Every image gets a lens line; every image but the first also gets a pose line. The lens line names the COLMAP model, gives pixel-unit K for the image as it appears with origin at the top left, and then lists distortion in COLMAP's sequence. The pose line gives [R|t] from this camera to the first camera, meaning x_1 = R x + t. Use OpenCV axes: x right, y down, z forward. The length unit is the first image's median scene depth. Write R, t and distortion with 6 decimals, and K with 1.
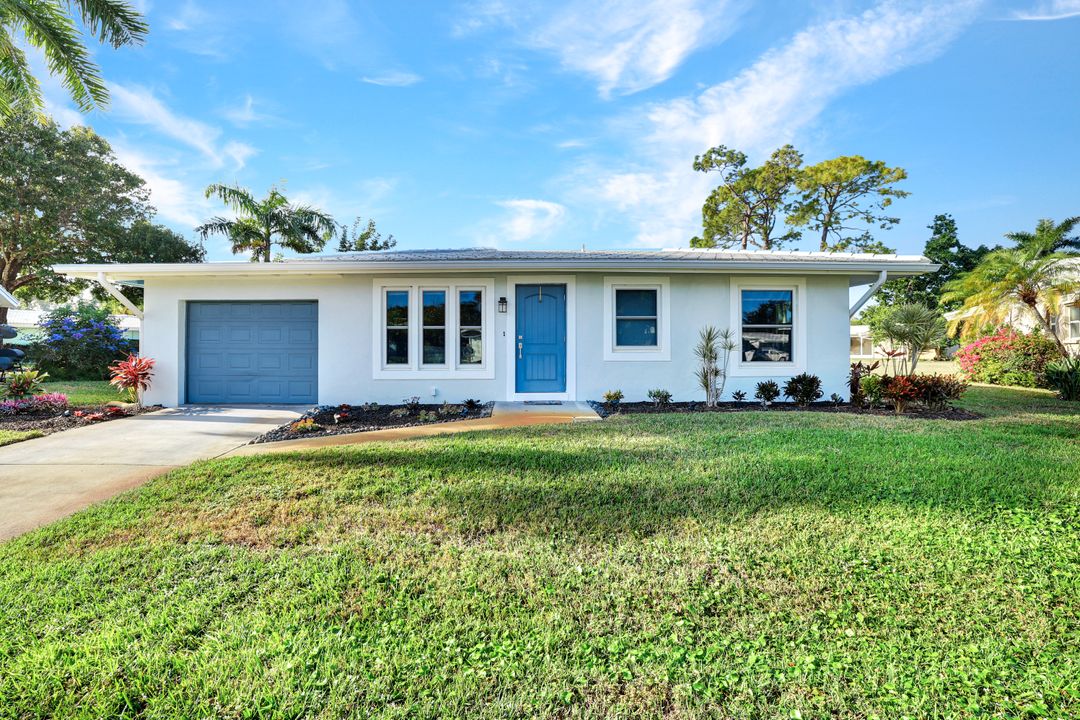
lens RADIAL K [[471.4, 0, 540.2], [0, 471.4, 359.7], [0, 0, 1]] dist [-0.018561, 0.001036]
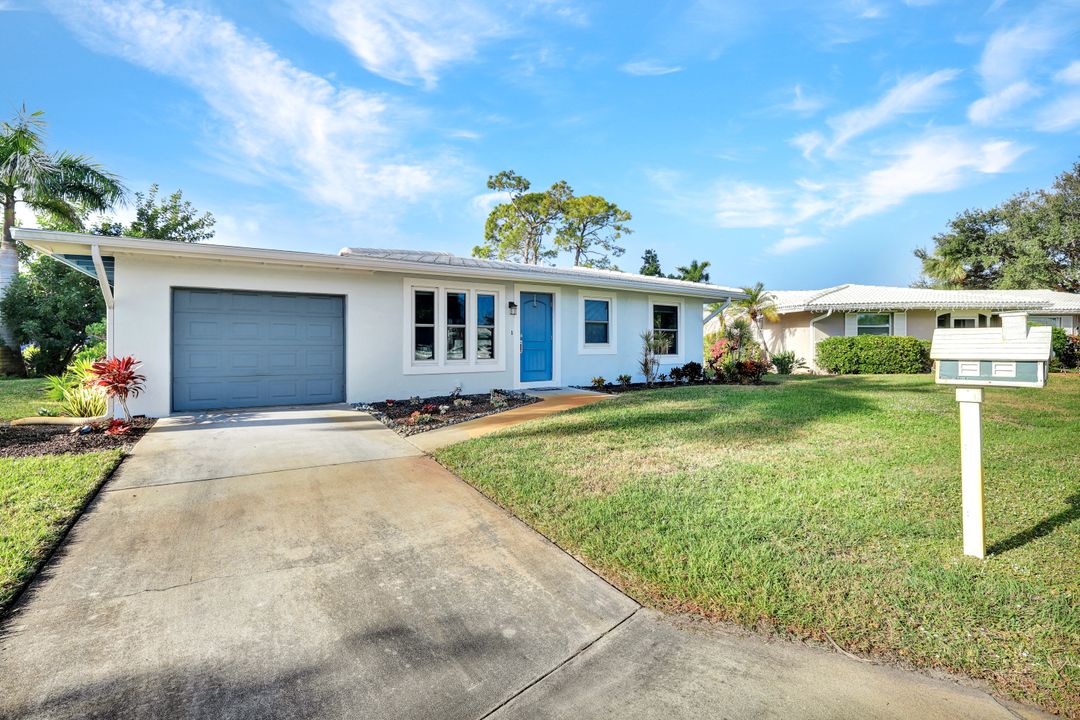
lens RADIAL K [[471.4, 0, 537.6], [0, 471.4, 352.7], [0, 0, 1]] dist [-0.018561, 0.001036]
pose [[0.853970, -0.007208, 0.520272, -0.625162], [0.014552, 0.999844, -0.010032, 0.008228], [-0.520118, 0.016138, 0.853942, -0.042873]]
